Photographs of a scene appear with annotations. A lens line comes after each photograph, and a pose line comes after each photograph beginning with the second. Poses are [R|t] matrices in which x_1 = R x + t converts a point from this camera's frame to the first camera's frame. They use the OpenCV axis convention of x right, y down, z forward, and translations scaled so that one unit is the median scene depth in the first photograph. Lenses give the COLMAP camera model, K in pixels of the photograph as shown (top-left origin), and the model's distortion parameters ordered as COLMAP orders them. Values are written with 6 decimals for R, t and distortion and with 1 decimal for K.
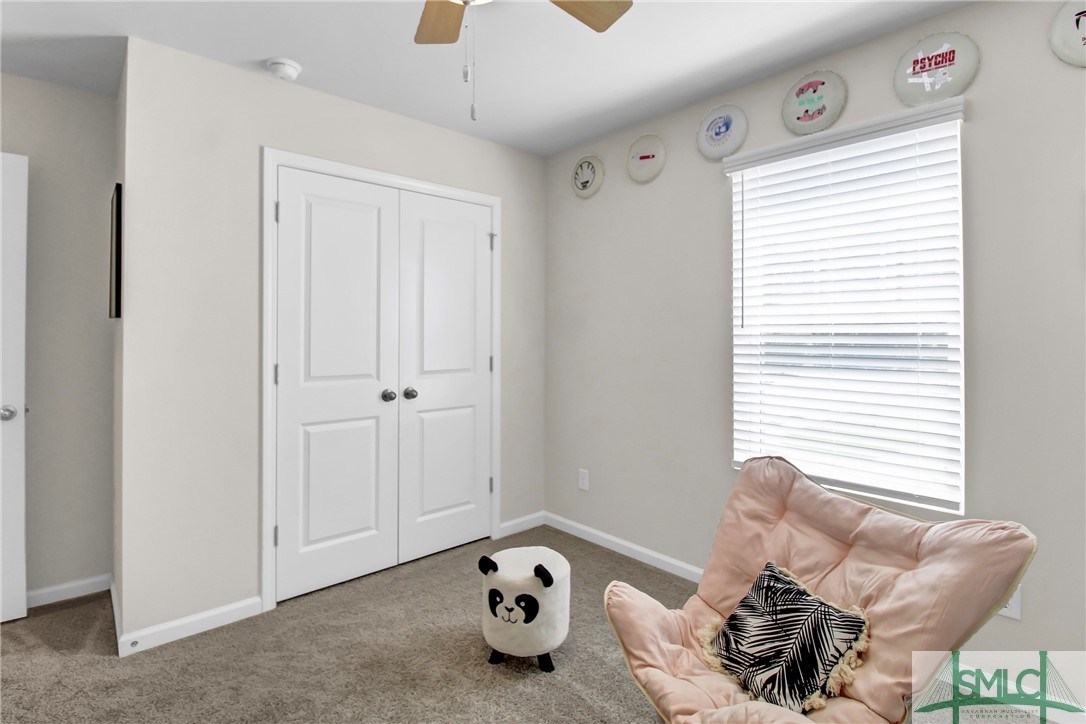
lens RADIAL K [[524.4, 0, 546.1], [0, 524.4, 332.6], [0, 0, 1]] dist [-0.001683, -0.000291]
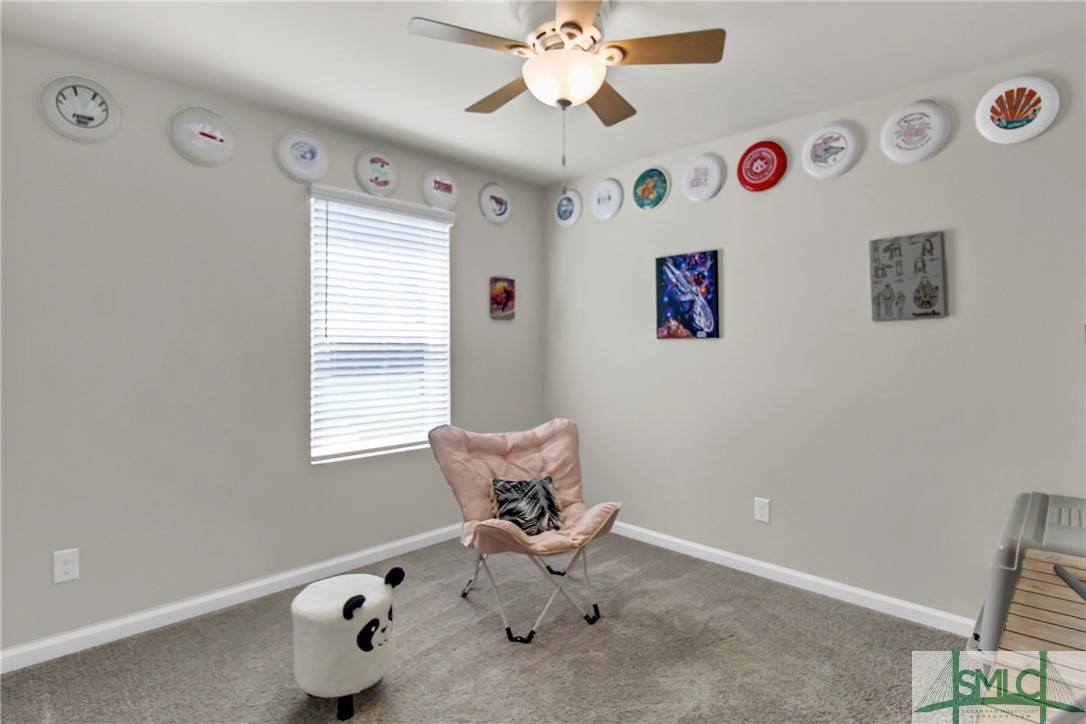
lens RADIAL K [[527.1, 0, 546.5], [0, 527.1, 342.1], [0, 0, 1]] dist [0.001680, 0.000074]
pose [[-0.033182, 0.004958, 0.999437, -0.880161], [0.001611, 0.999987, -0.004908, 0.006773], [-0.999448, 0.001447, -0.033190, 0.617047]]
